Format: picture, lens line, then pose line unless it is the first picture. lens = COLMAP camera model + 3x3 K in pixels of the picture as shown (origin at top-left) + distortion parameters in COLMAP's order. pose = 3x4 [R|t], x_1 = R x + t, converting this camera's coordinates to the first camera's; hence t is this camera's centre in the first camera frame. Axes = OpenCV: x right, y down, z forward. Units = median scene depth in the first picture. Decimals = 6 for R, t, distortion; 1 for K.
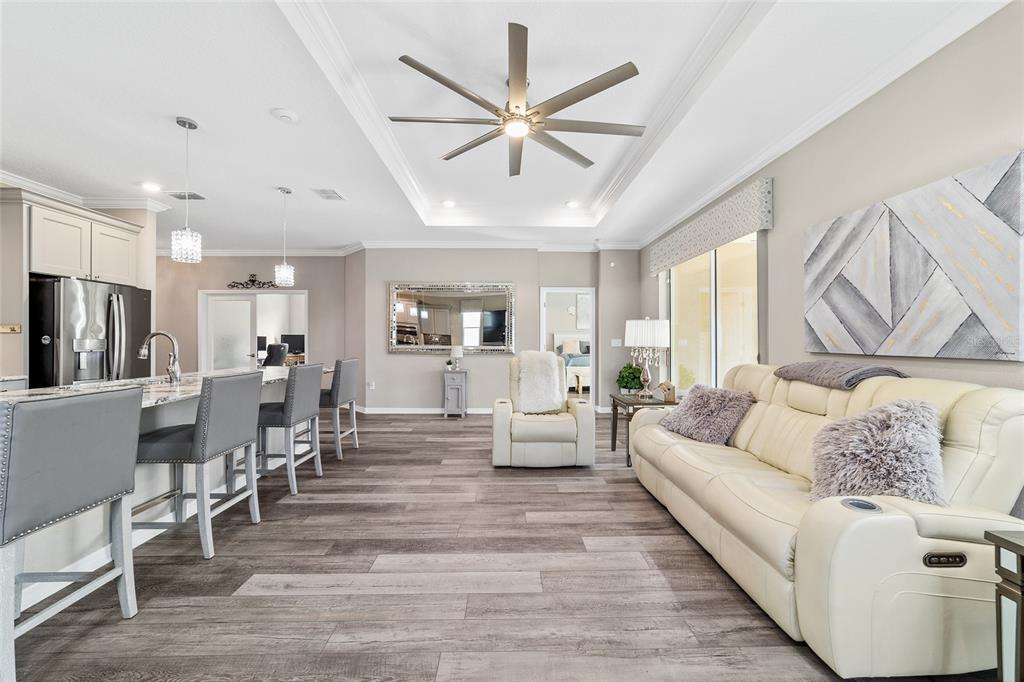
lens RADIAL K [[395.4, 0, 508.8], [0, 395.4, 338.2], [0, 0, 1]] dist [-0.019215, 0.009743]
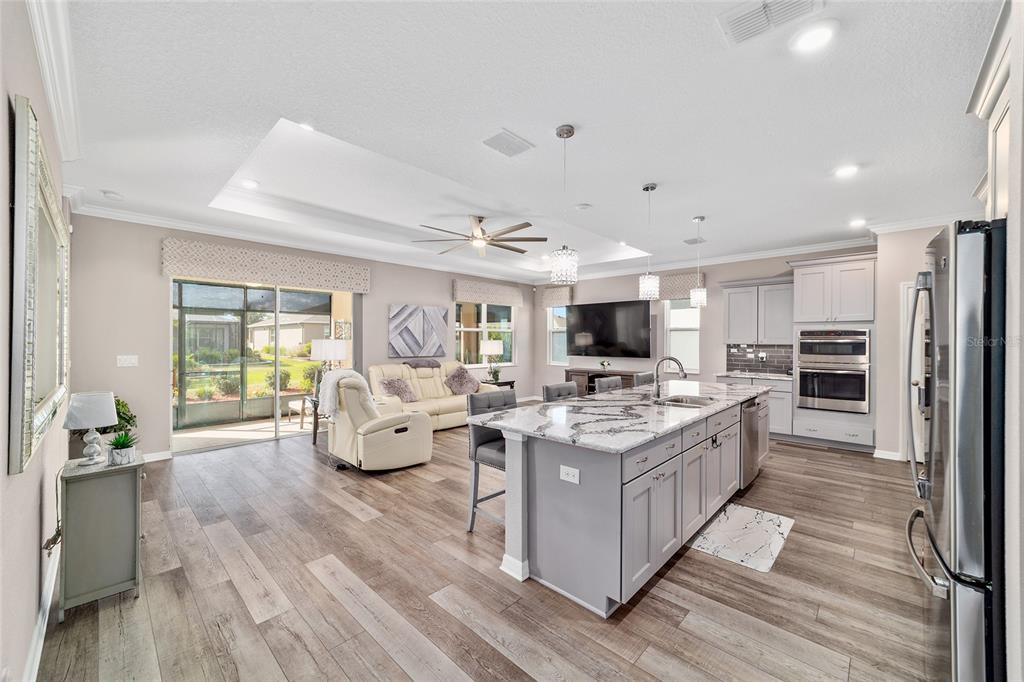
lens RADIAL K [[395.4, 0, 508.8], [0, 395.4, 338.2], [0, 0, 1]] dist [-0.019215, 0.009743]
pose [[-0.711545, 0.002245, 0.702636, -1.343916], [-0.006814, 0.999926, -0.010096, -0.056601], [-0.702607, -0.011972, -0.711477, 2.131187]]
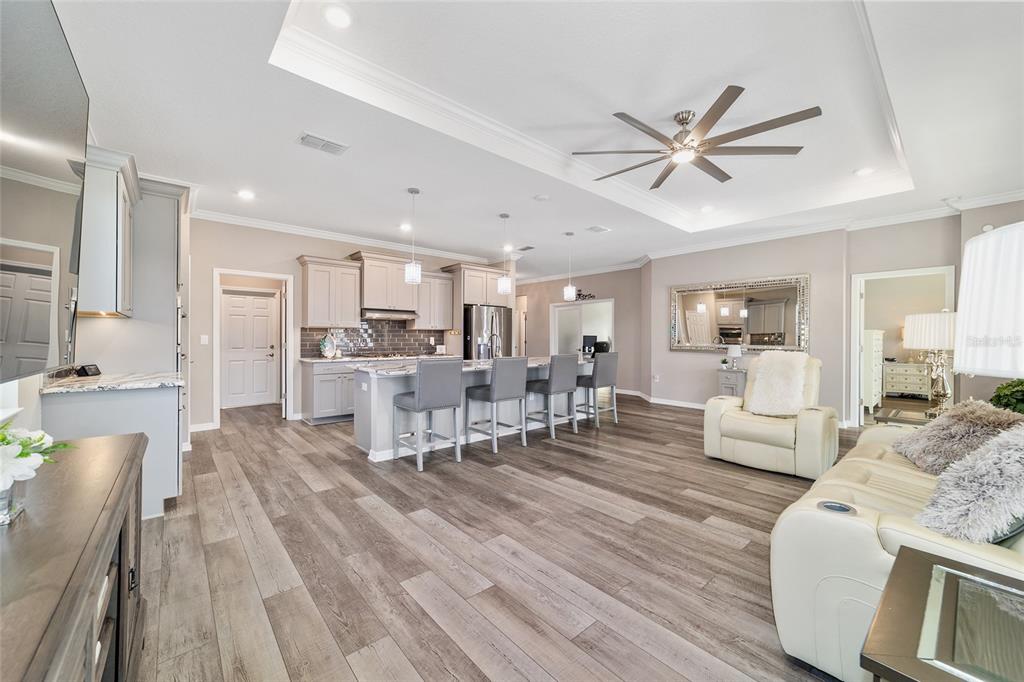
lens RADIAL K [[395.4, 0, 508.8], [0, 395.4, 338.2], [0, 0, 1]] dist [-0.019215, 0.009743]
pose [[0.641060, 0.002786, -0.767486, 0.550131], [-0.000287, 0.999994, 0.003391, -0.001406], [0.767491, -0.001953, 0.641057, -0.128114]]
